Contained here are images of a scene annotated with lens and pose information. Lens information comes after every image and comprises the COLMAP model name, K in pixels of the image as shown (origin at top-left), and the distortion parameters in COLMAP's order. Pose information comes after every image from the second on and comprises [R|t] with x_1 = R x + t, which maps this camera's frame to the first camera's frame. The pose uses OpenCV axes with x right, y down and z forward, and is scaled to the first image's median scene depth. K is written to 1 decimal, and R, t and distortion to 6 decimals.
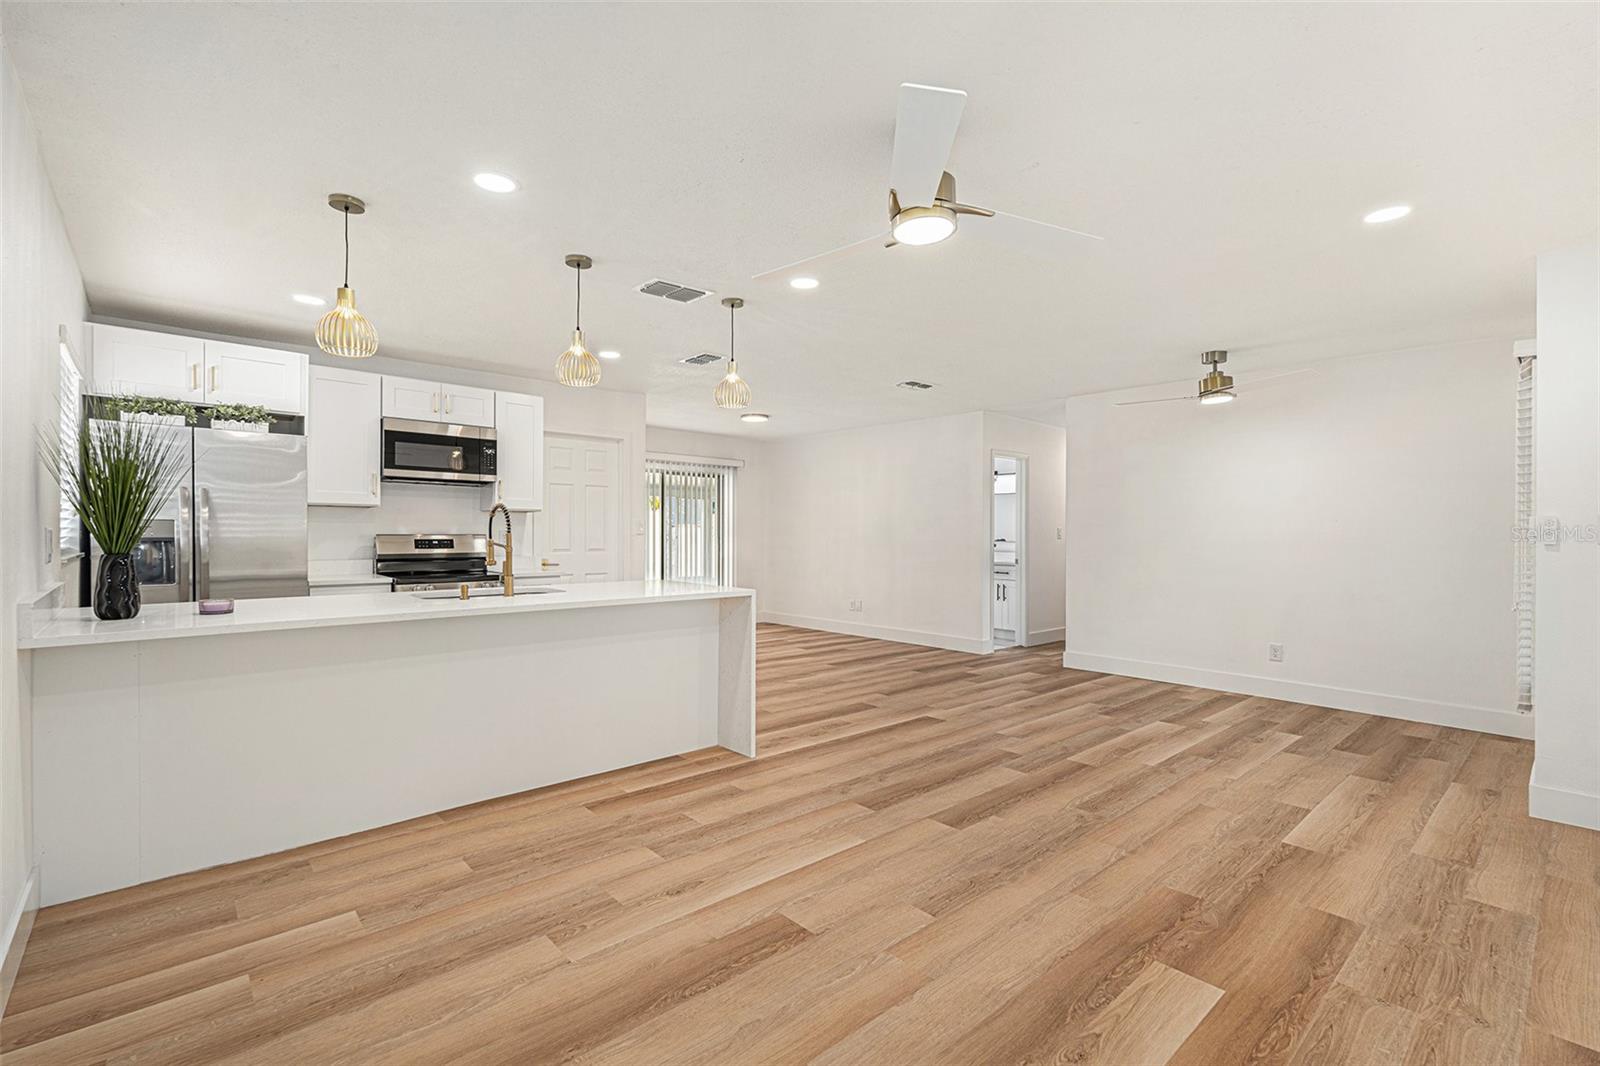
lens RADIAL K [[719.6, 0, 805.3], [0, 719.6, 530.6], [0, 0, 1]] dist [-0.008301, 0.000169]
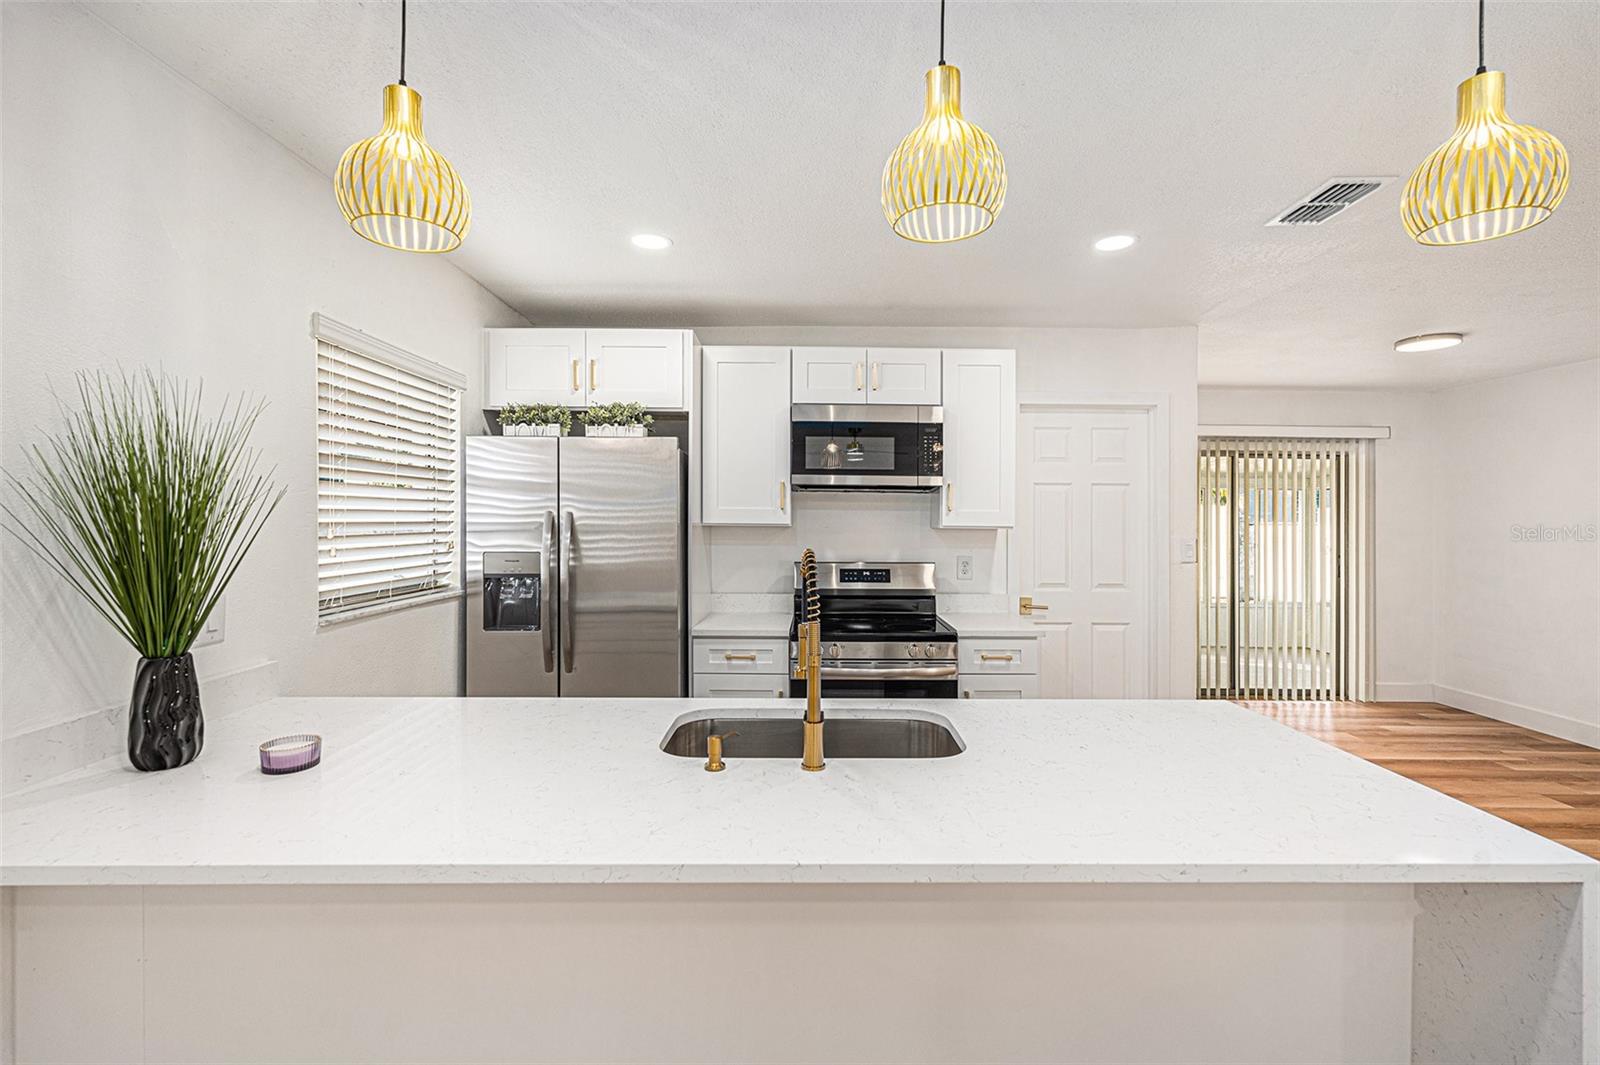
lens RADIAL K [[719.6, 0, 797.4], [0, 719.6, 514.2], [0, 0, 1]] dist [-0.008301, 0.000169]
pose [[0.735645, -0.002218, -0.677363, -0.102373], [-0.001024, 0.999990, -0.004386, -0.050369], [0.677366, 0.003920, 0.735636, 0.544487]]
